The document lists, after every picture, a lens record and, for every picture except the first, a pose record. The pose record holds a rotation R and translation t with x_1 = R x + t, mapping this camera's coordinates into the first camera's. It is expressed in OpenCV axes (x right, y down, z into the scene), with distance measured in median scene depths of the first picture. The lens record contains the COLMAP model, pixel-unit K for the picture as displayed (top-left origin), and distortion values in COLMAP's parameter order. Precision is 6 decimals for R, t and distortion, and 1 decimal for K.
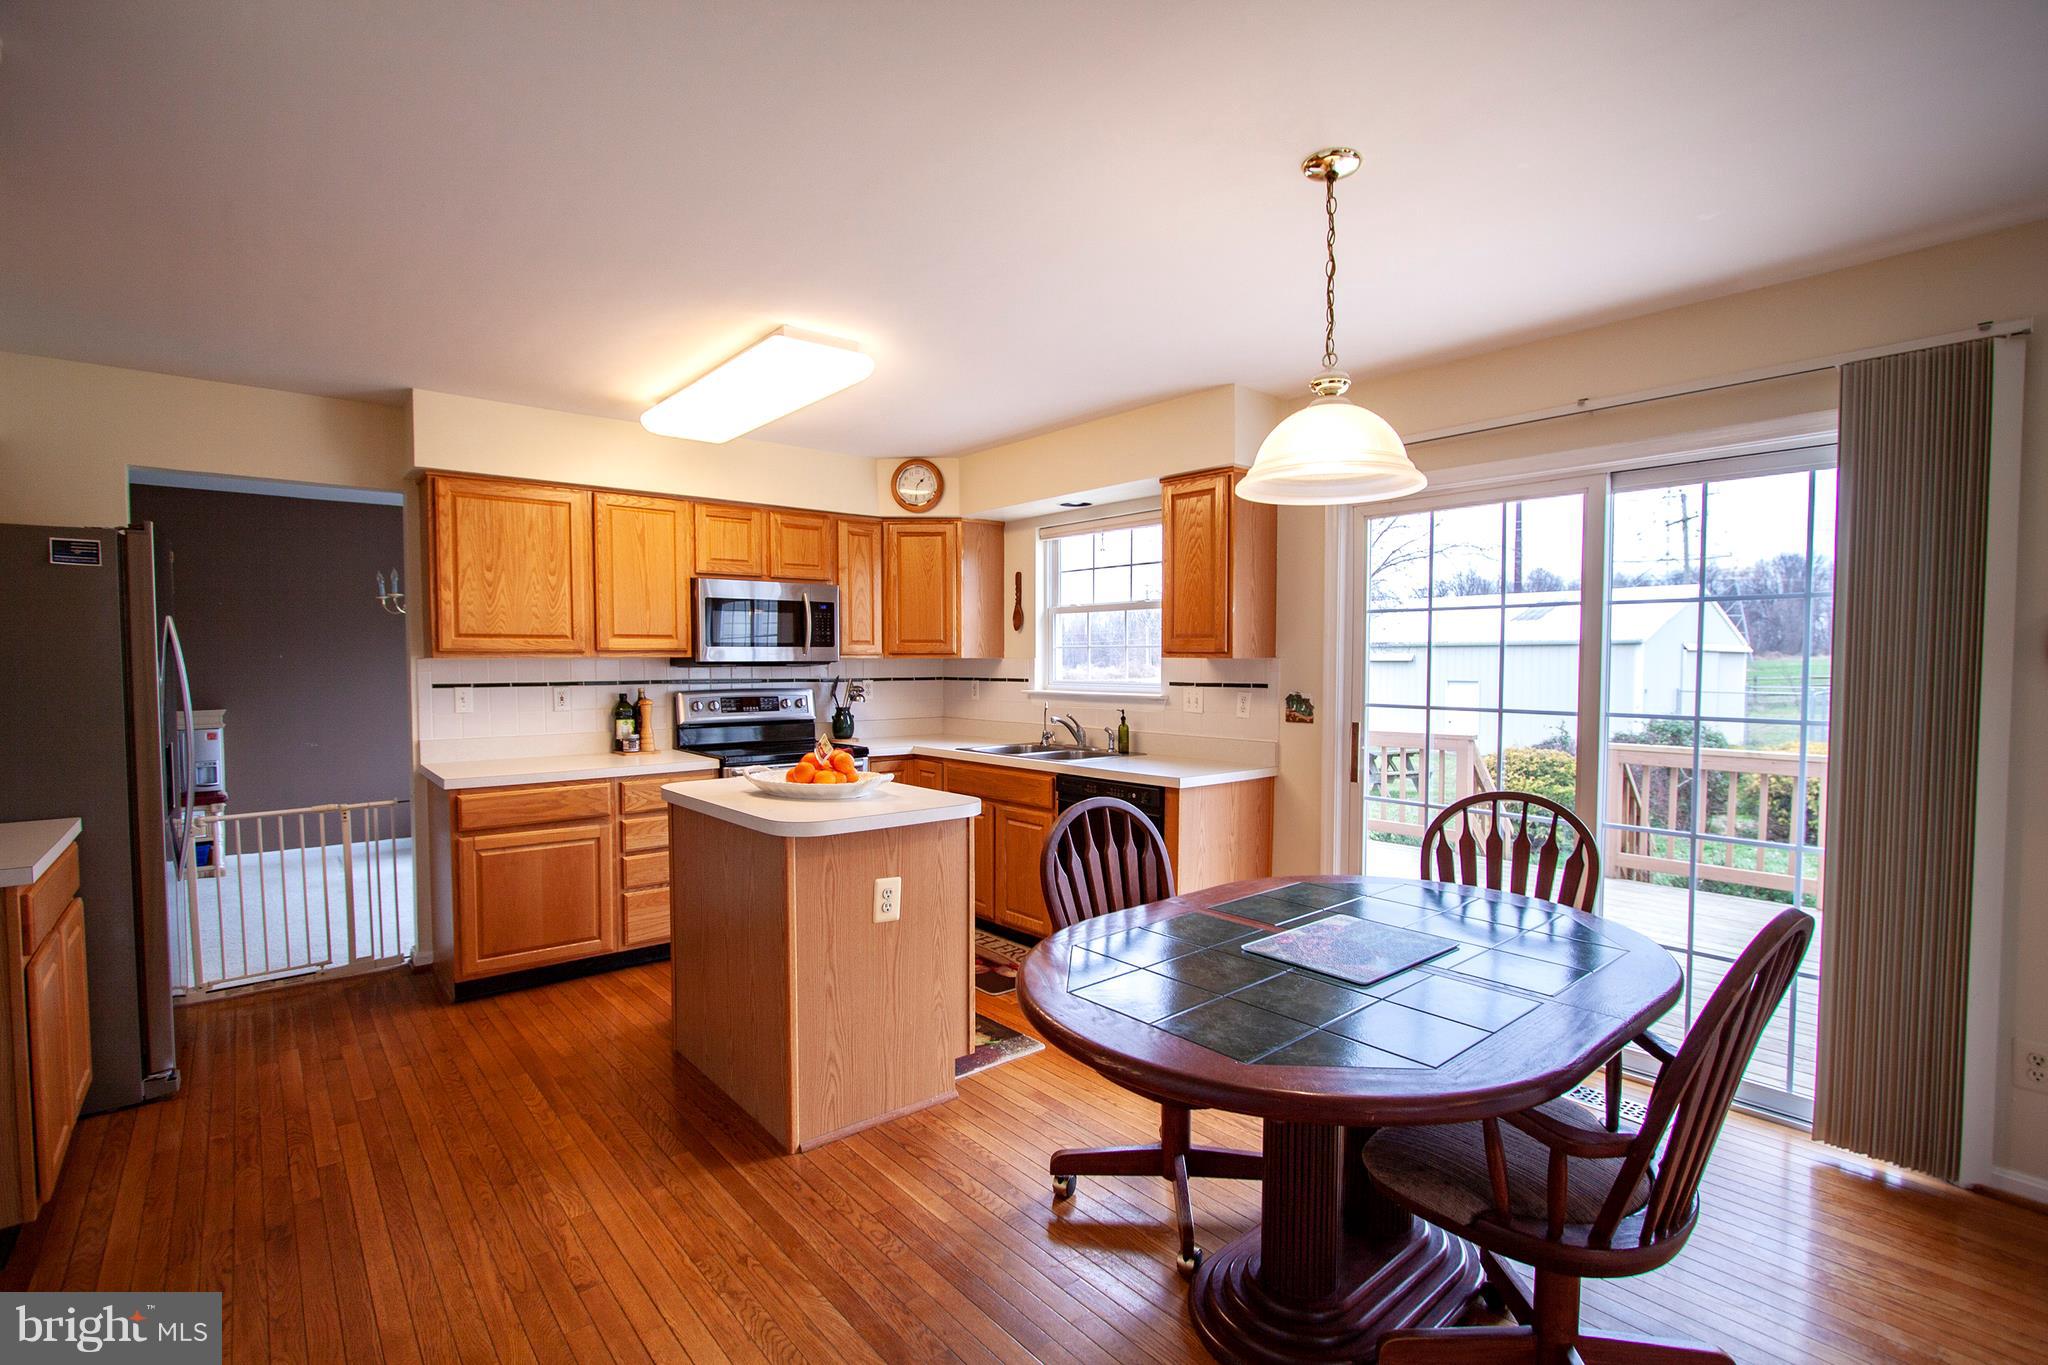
lens RADIAL K [[946.0, 0, 1033.1], [0, 946.0, 698.8], [0, 0, 1]] dist [-0.013698, 0.000504]
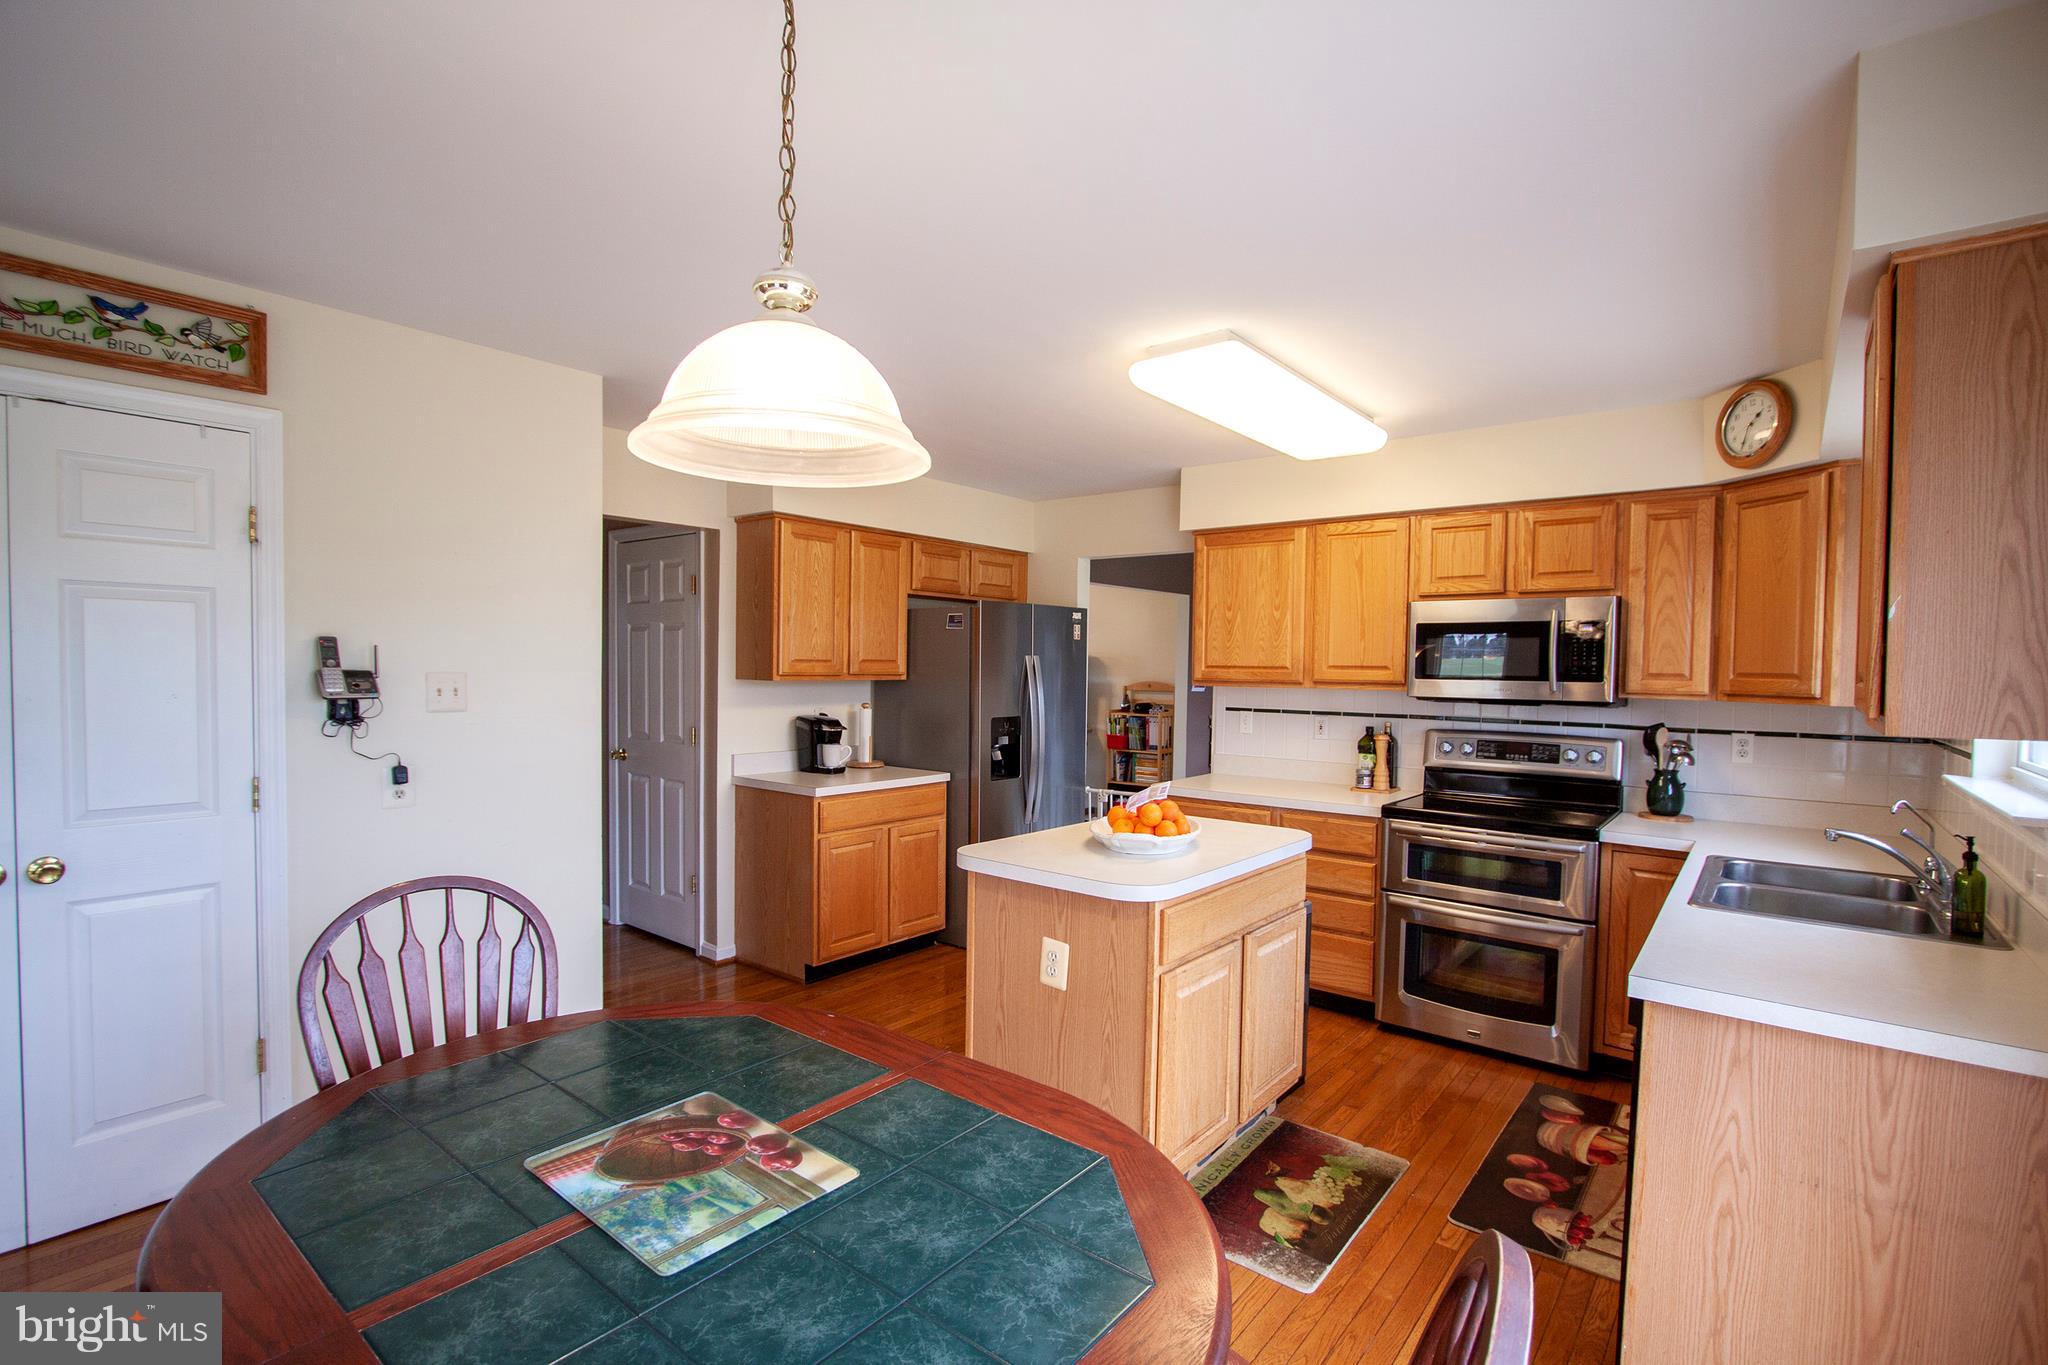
lens RADIAL K [[946.0, 0, 1033.1], [0, 946.0, 698.8], [0, 0, 1]] dist [-0.013698, 0.000504]
pose [[0.189228, 0.038507, -0.981178, 0.453550], [-0.056277, 0.998014, 0.028314, -0.042617], [0.980319, 0.049860, 0.191019, 0.491897]]
